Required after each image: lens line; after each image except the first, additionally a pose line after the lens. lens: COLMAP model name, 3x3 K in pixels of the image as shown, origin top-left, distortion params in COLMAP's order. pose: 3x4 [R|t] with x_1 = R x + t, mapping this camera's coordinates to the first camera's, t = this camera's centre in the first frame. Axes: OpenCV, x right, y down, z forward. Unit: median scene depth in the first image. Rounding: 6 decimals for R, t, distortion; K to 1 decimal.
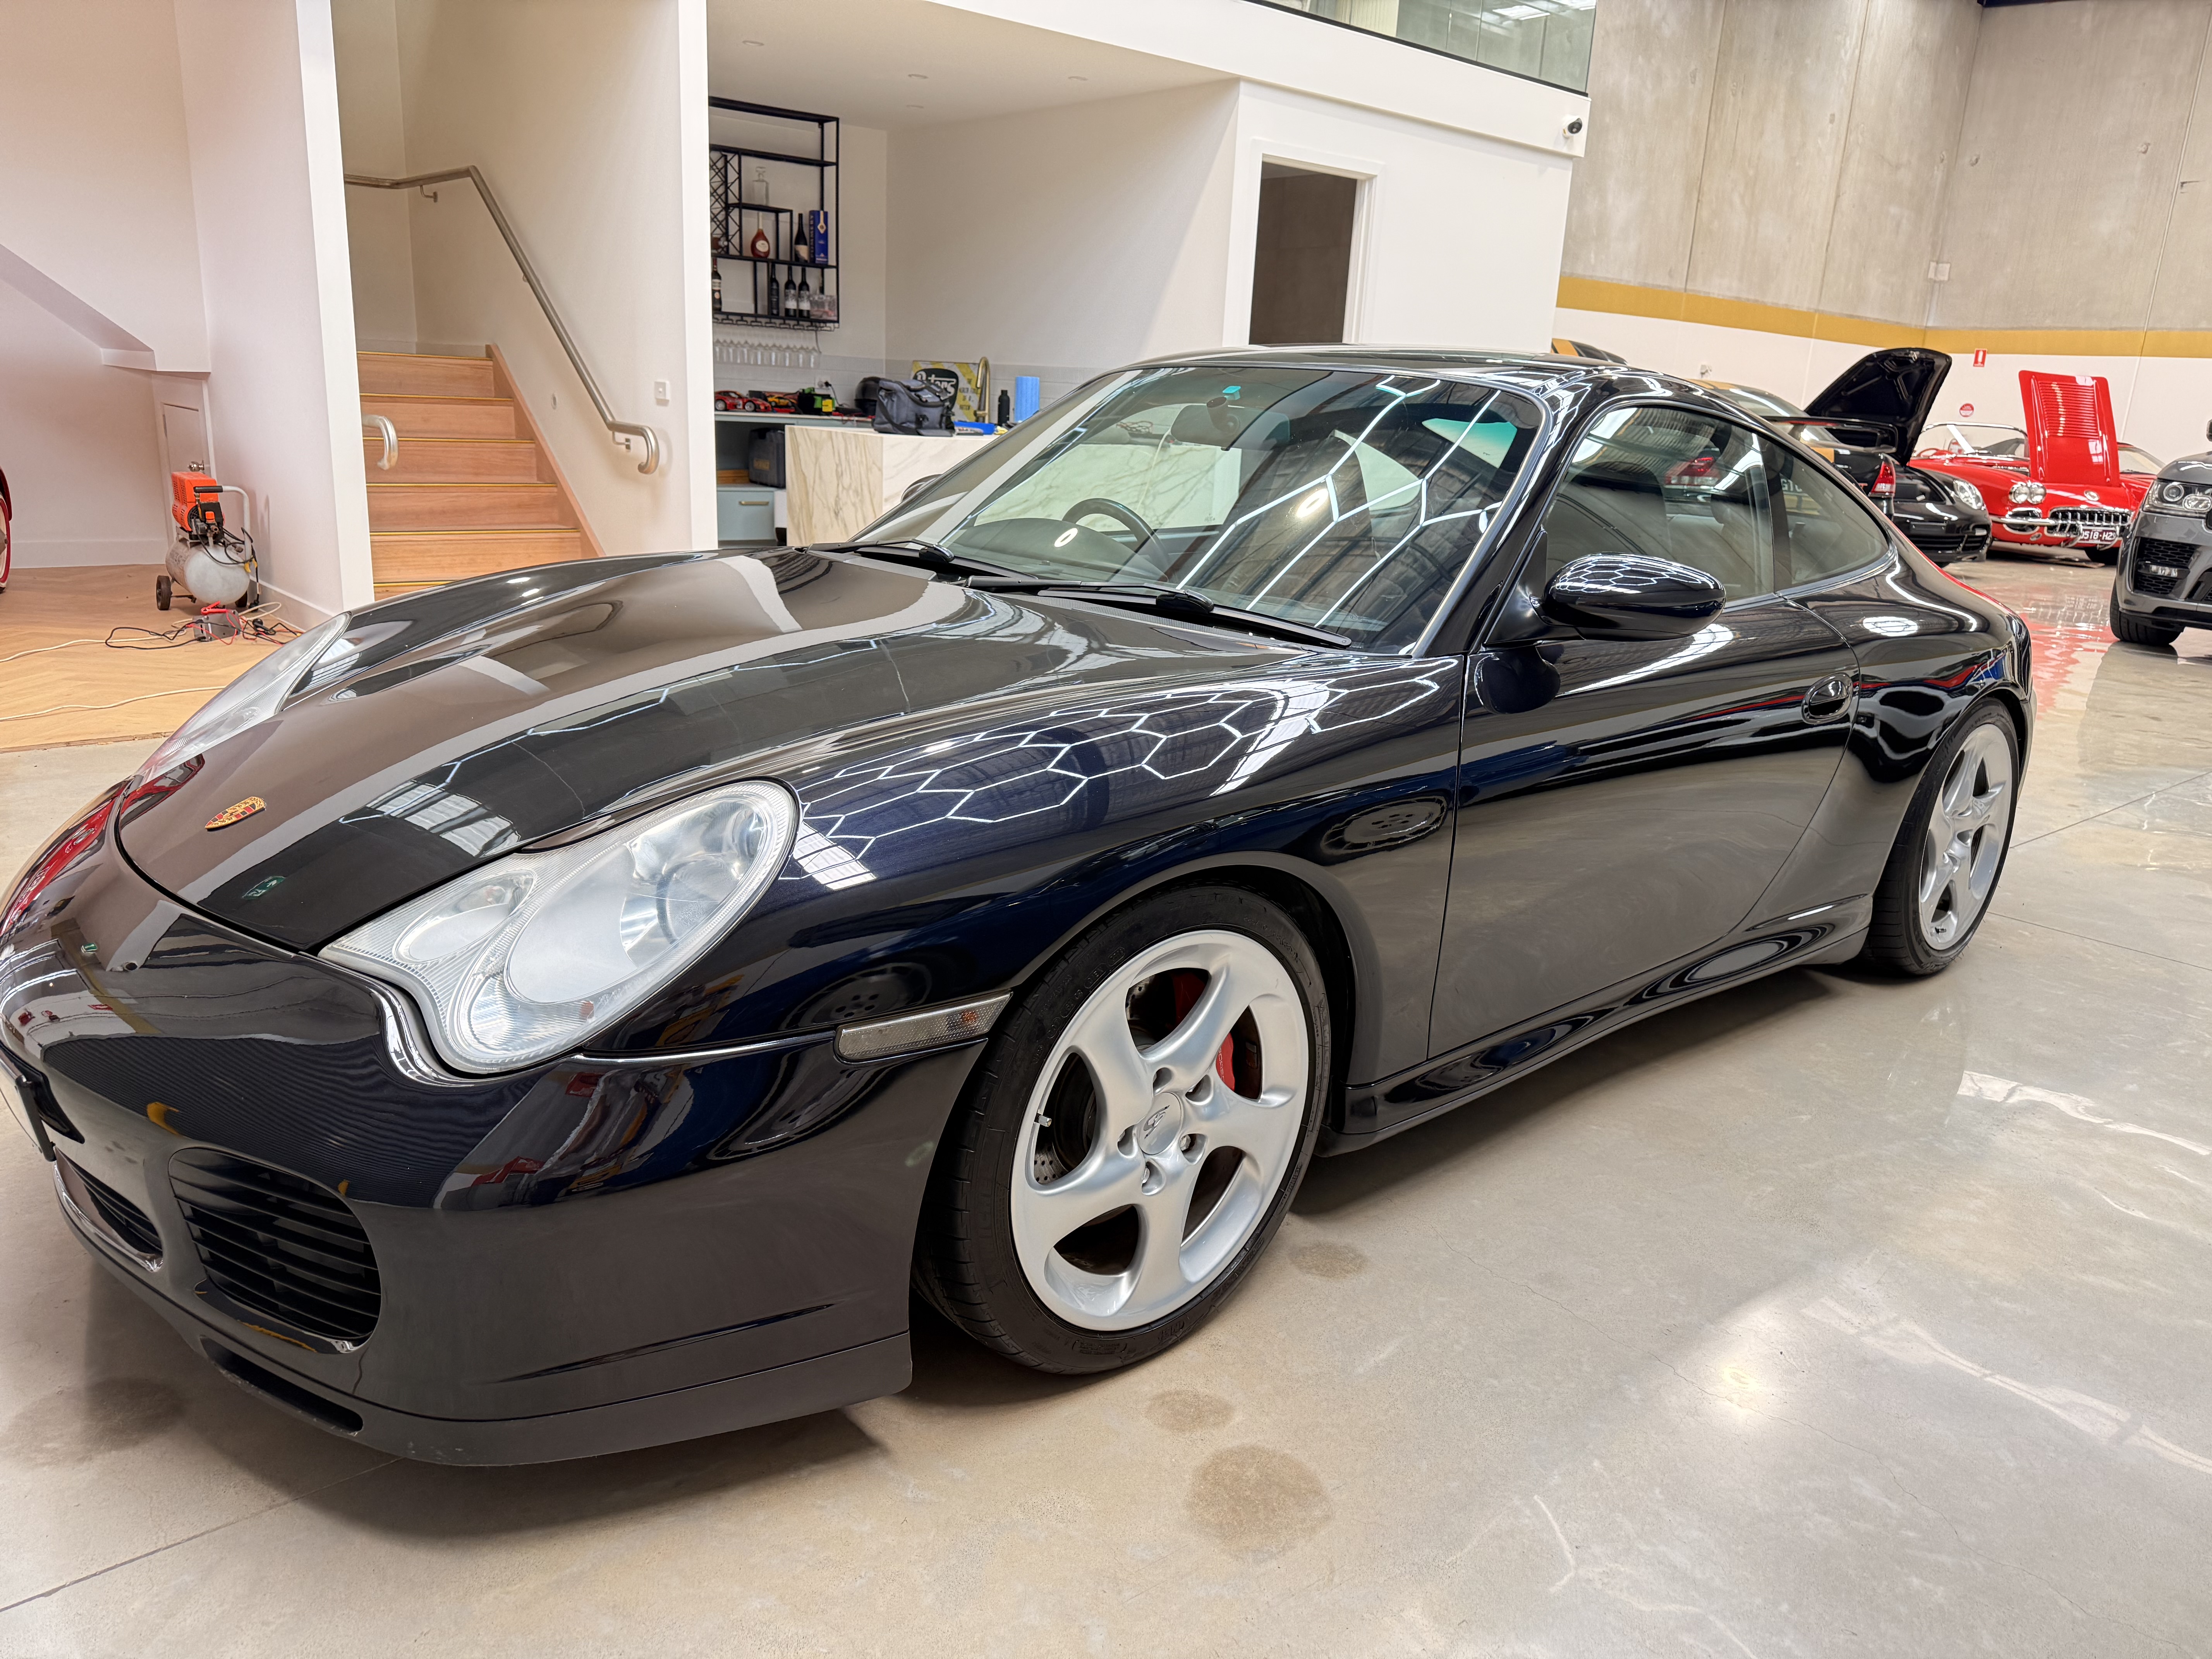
lens RADIAL K [[1563.0, 0, 1110.0], [0, 1563.0, 822.5], [0, 0, 1]] dist [0.020887, -0.038478]
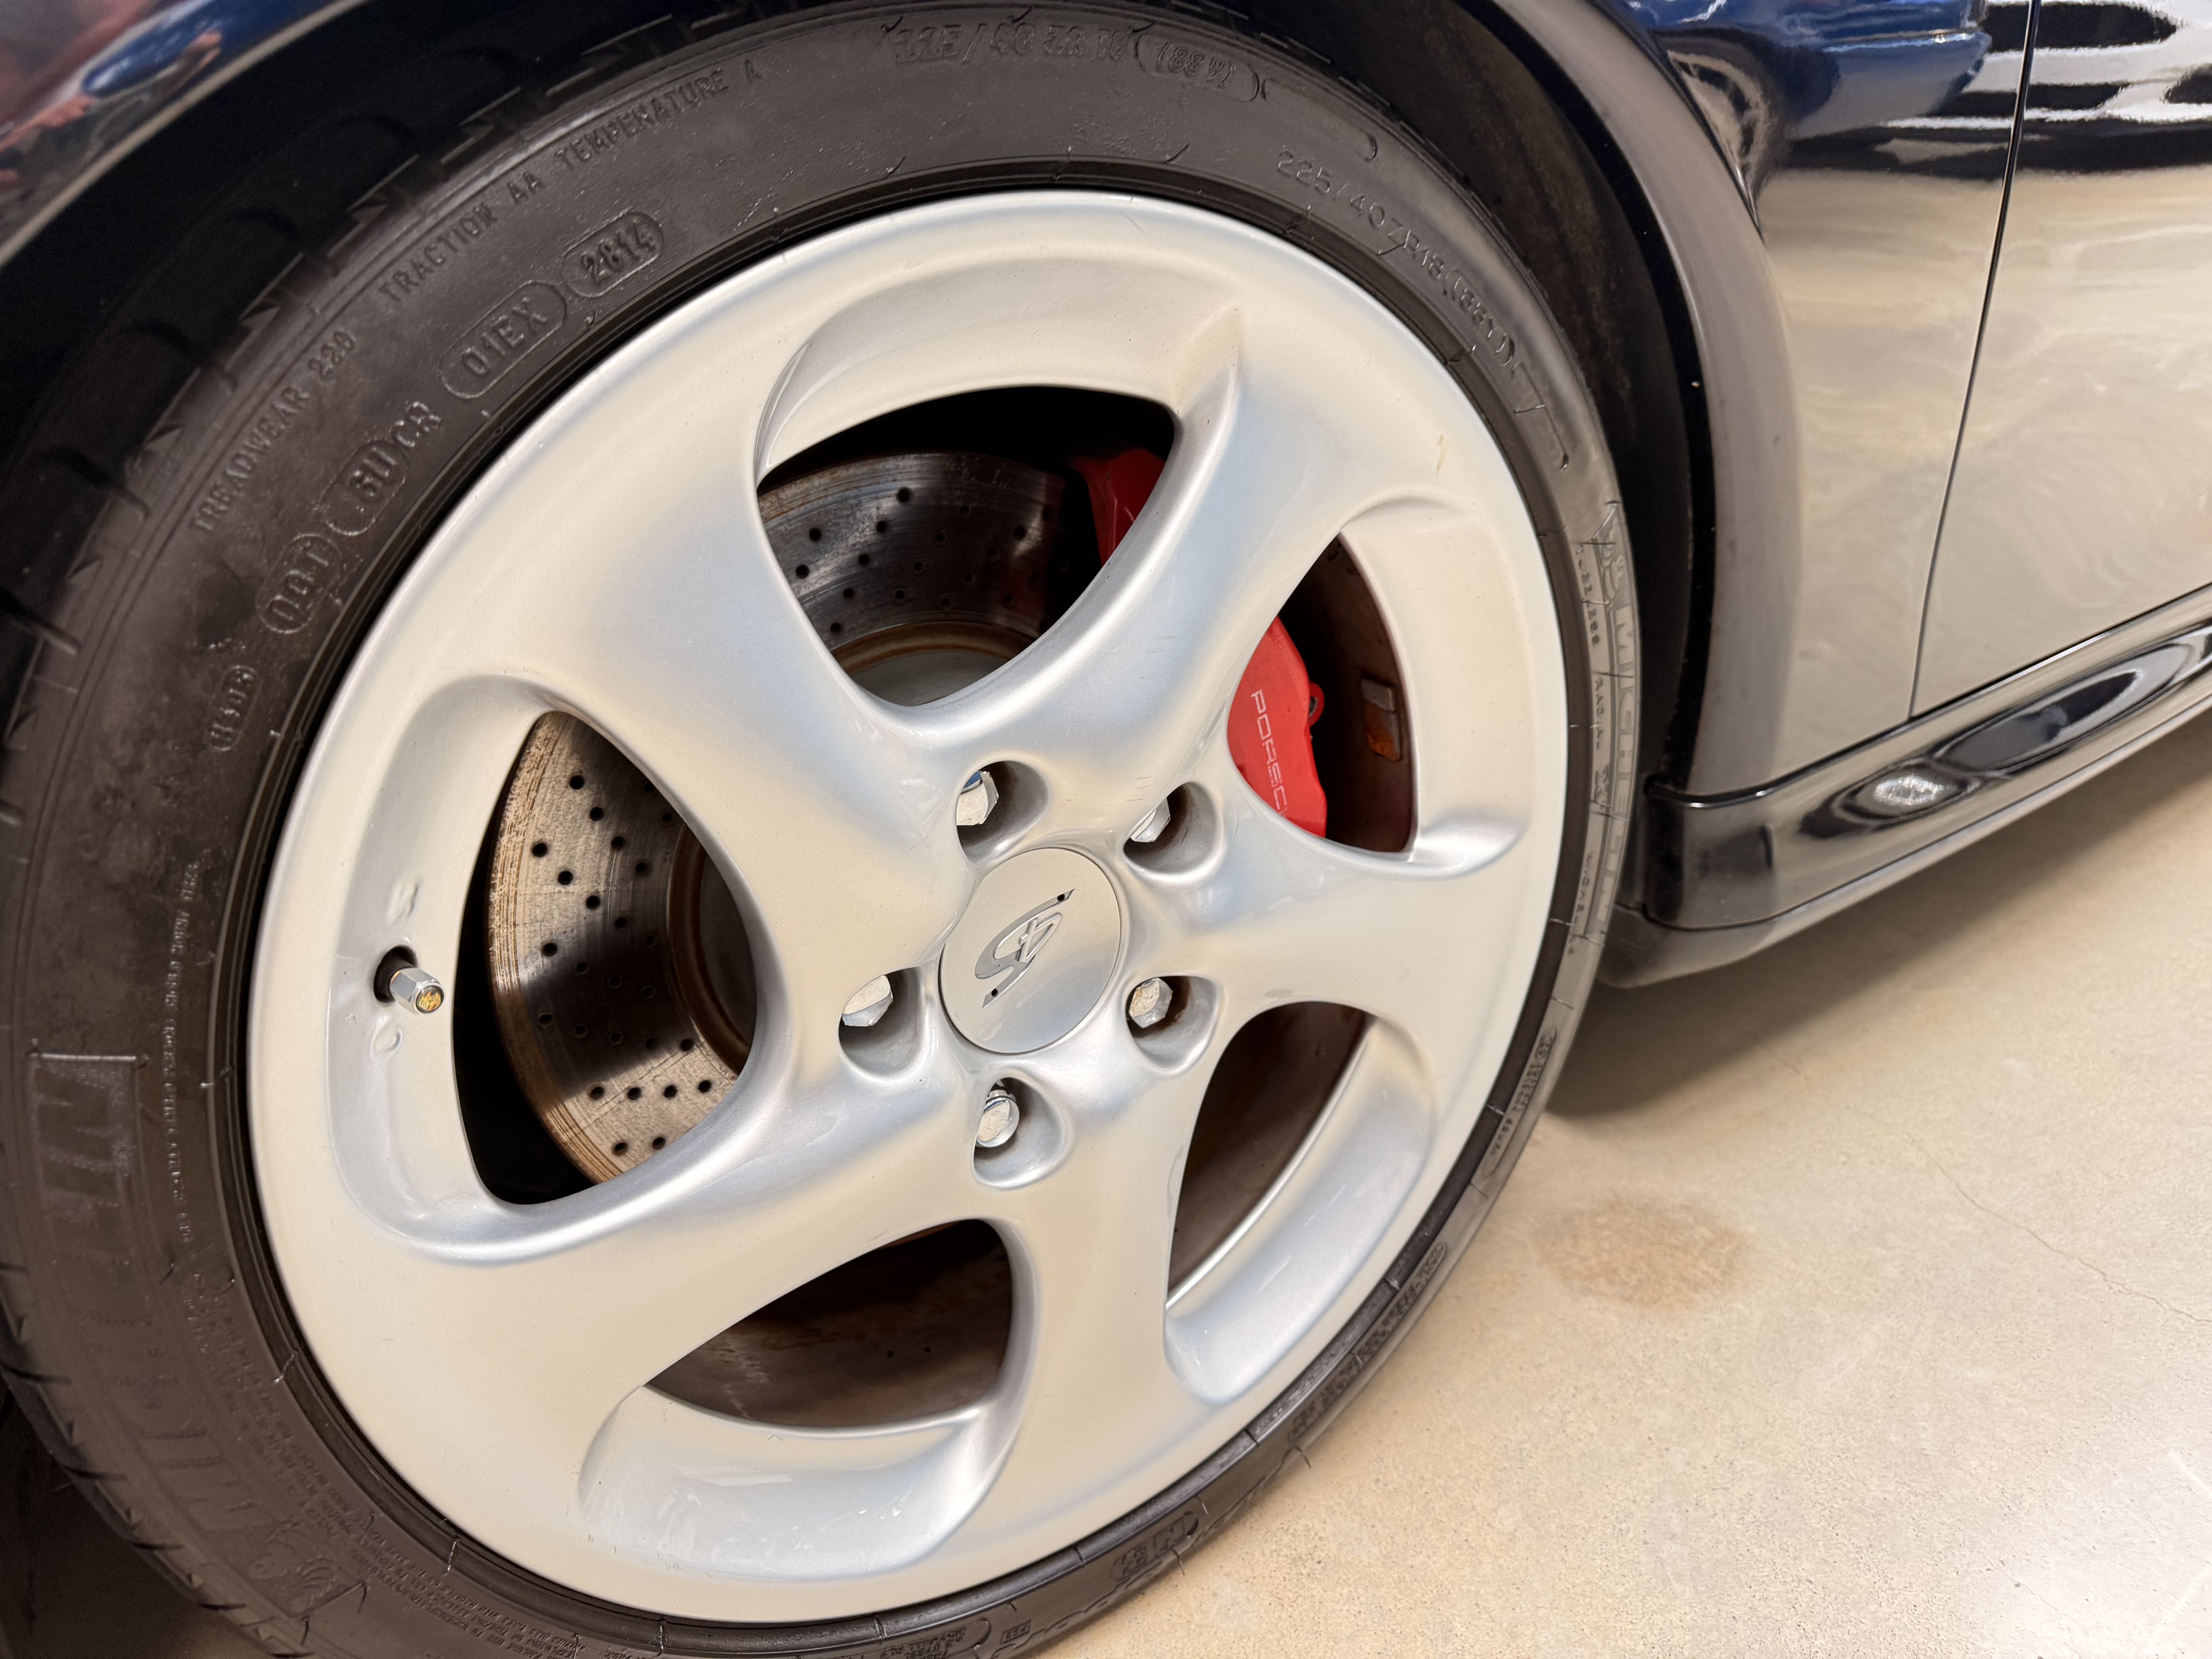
lens RADIAL K [[1563.0, 0, 1095.8], [0, 1563.0, 831.9], [0, 0, 1]] dist [0.020887, -0.038478]
pose [[0.980687, -0.042378, -0.190936, 0.095818], [0.074016, 0.984051, 0.161754, 0.119170], [0.181037, -0.172763, 0.968183, 0.693716]]
